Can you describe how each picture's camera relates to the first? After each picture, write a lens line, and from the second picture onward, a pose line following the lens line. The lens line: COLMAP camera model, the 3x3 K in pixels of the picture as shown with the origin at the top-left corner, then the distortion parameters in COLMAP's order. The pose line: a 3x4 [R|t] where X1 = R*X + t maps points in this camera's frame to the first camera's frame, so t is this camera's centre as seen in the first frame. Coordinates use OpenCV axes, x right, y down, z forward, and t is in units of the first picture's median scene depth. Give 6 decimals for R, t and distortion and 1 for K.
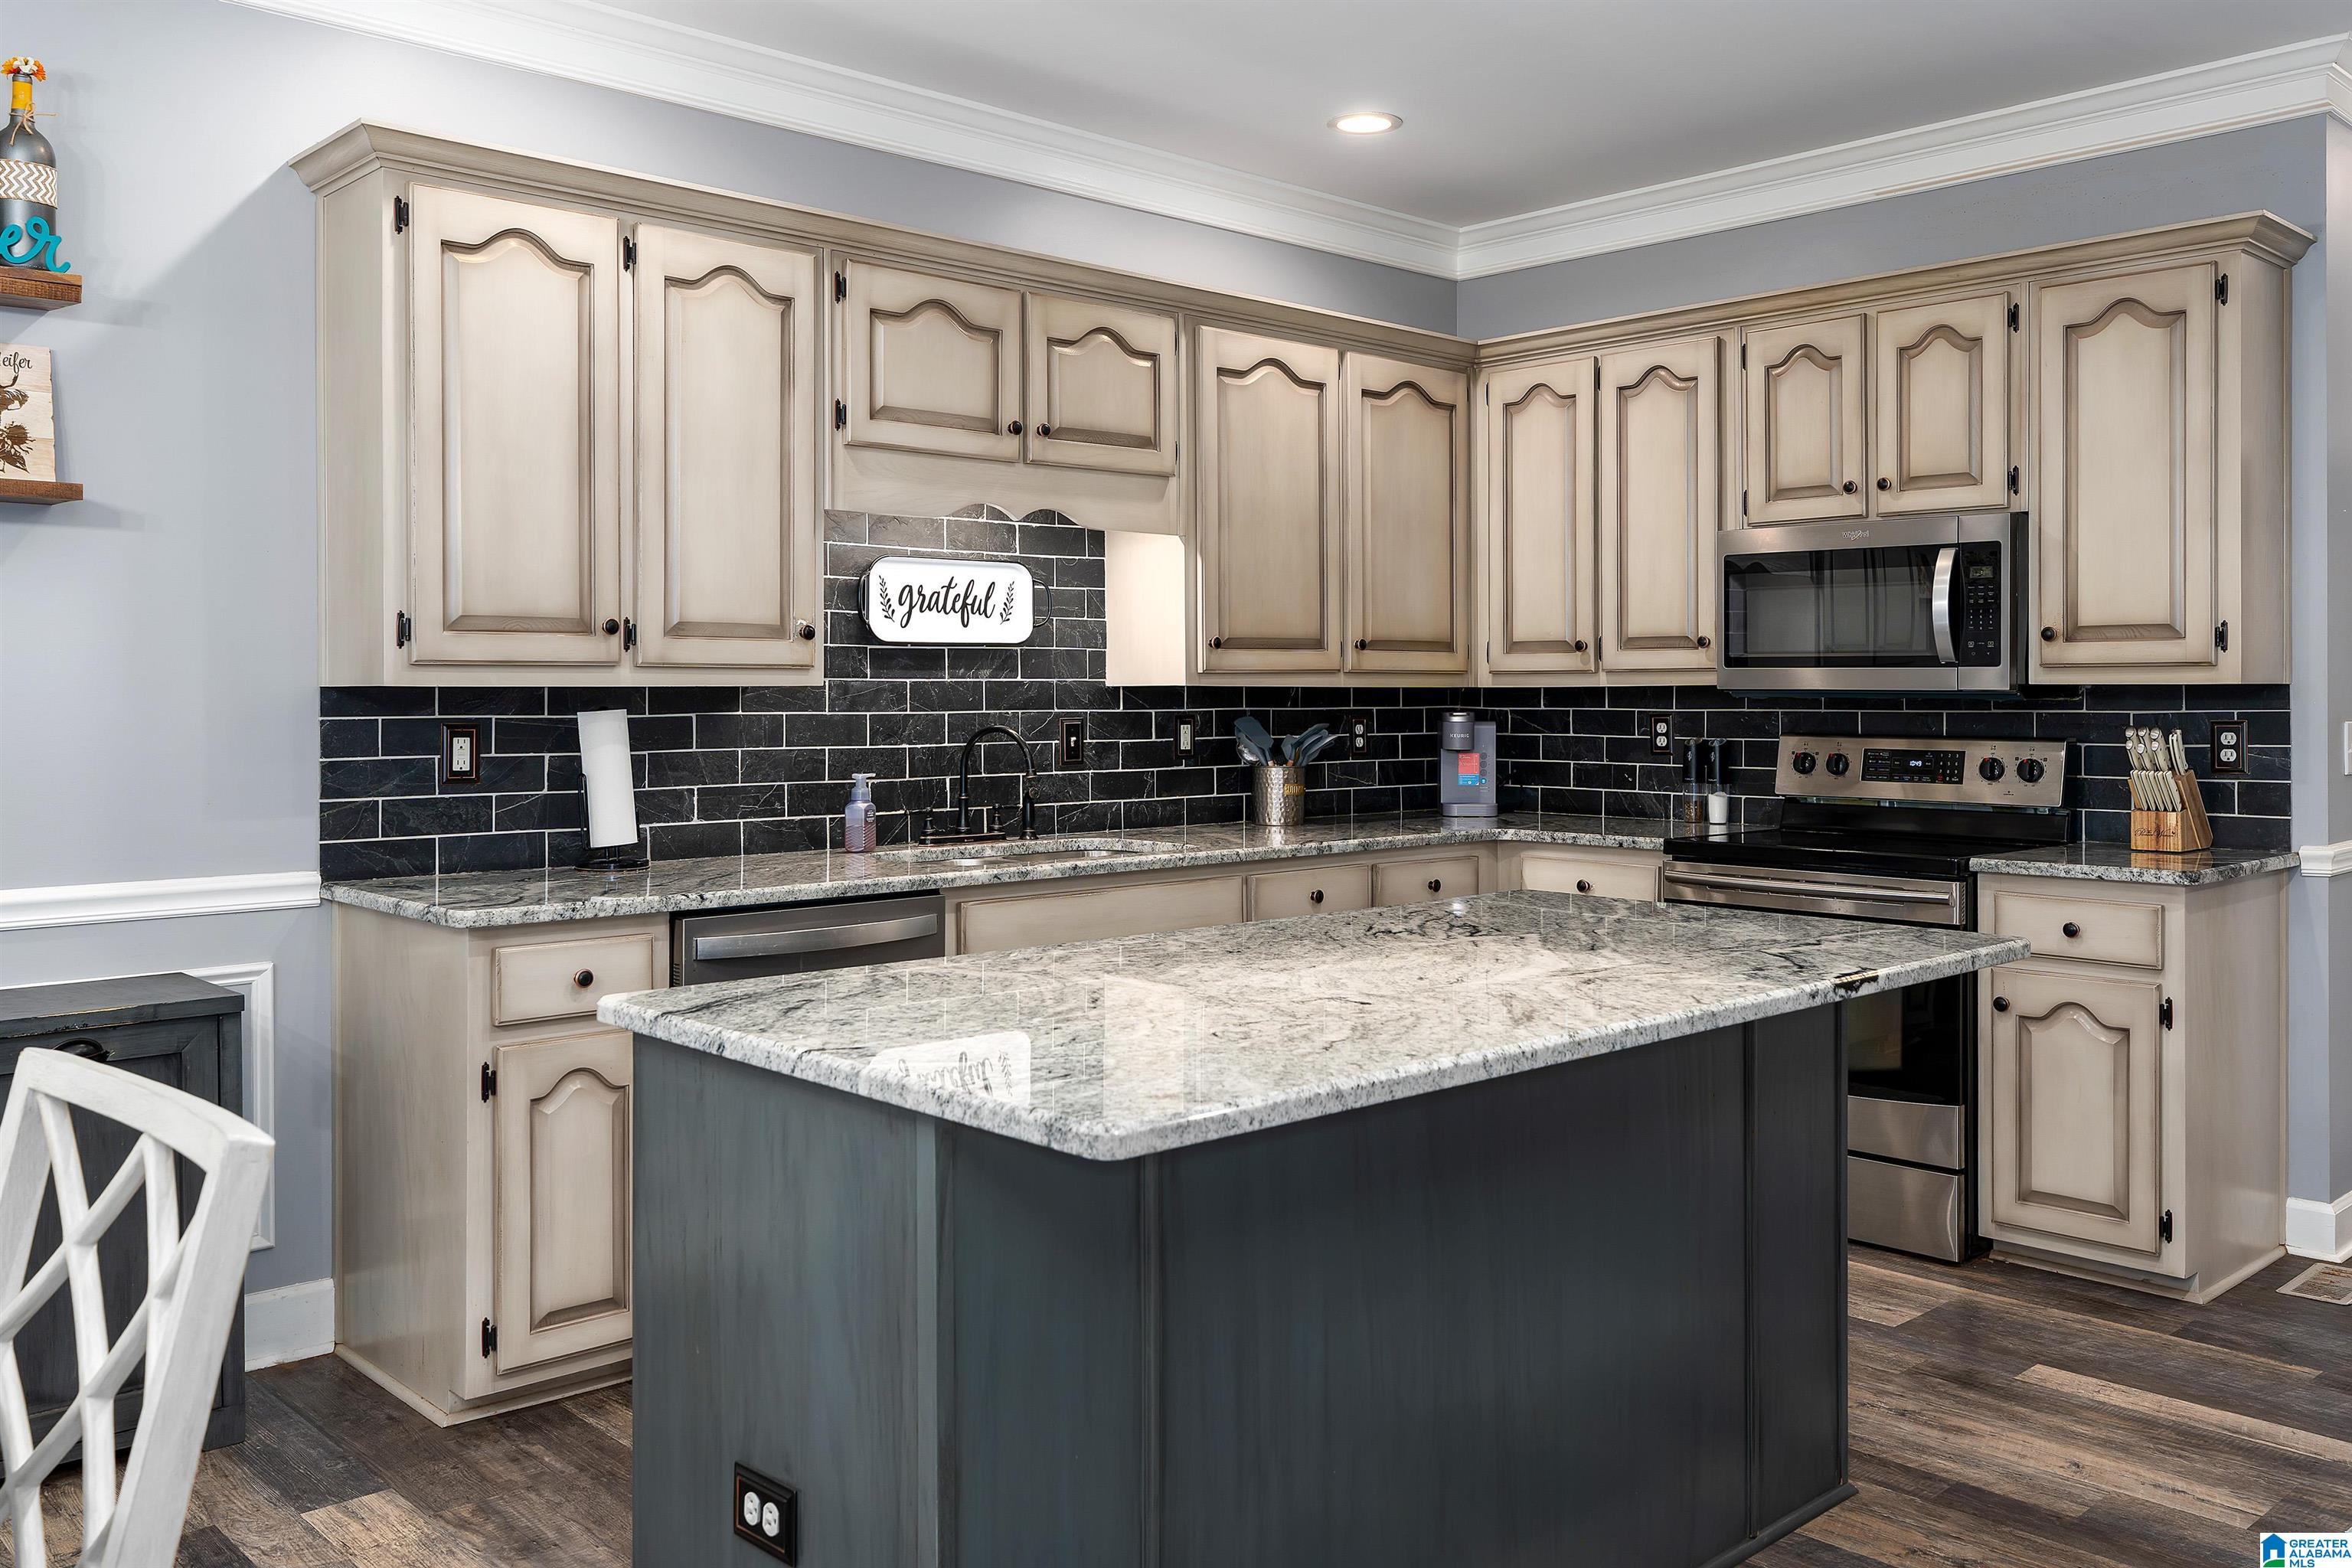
lens RADIAL K [[1914.7, 0, 1133.5], [0, 1914.7, 701.7], [0, 0, 1]] dist [0.011936, -0.000200]
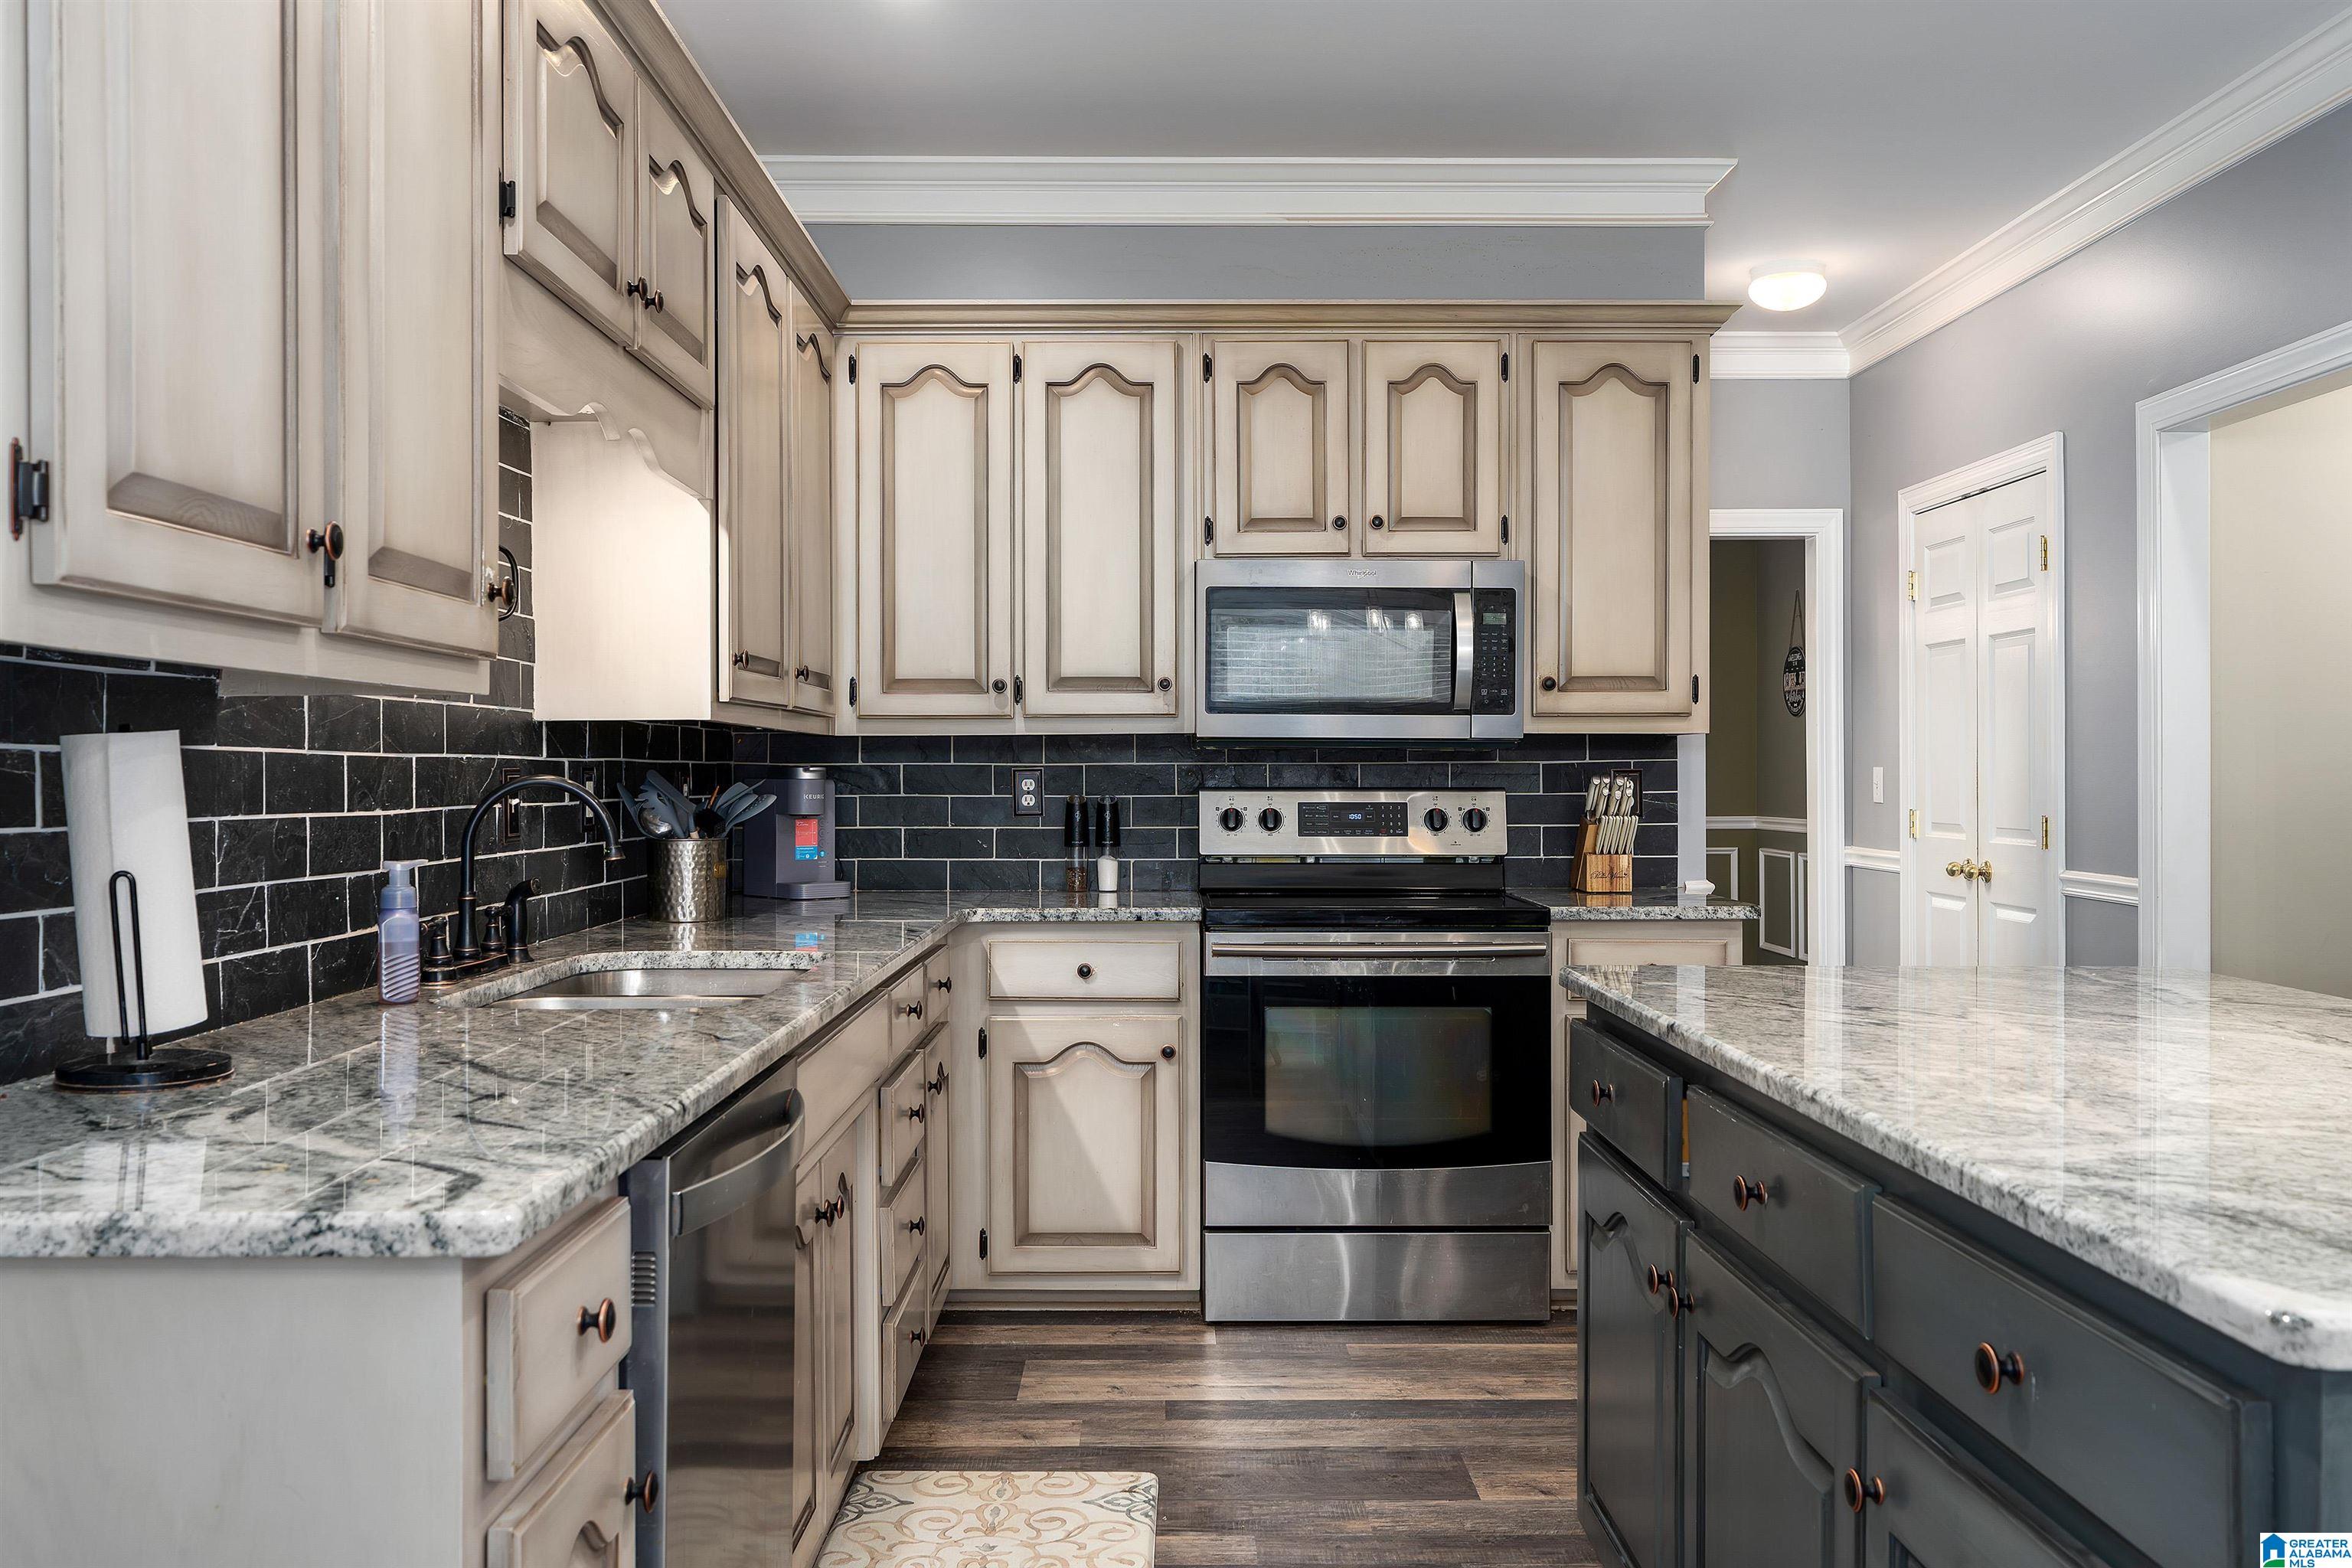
lens RADIAL K [[1914.7, 0, 1179.2], [0, 1914.7, 781.1], [0, 0, 1]] dist [0.011936, -0.000200]
pose [[0.671453, -0.002747, 0.741042, -0.374298], [0.004609, 0.999989, -0.000469, 0.014787], [-0.741033, 0.003730, 0.671459, 0.429266]]
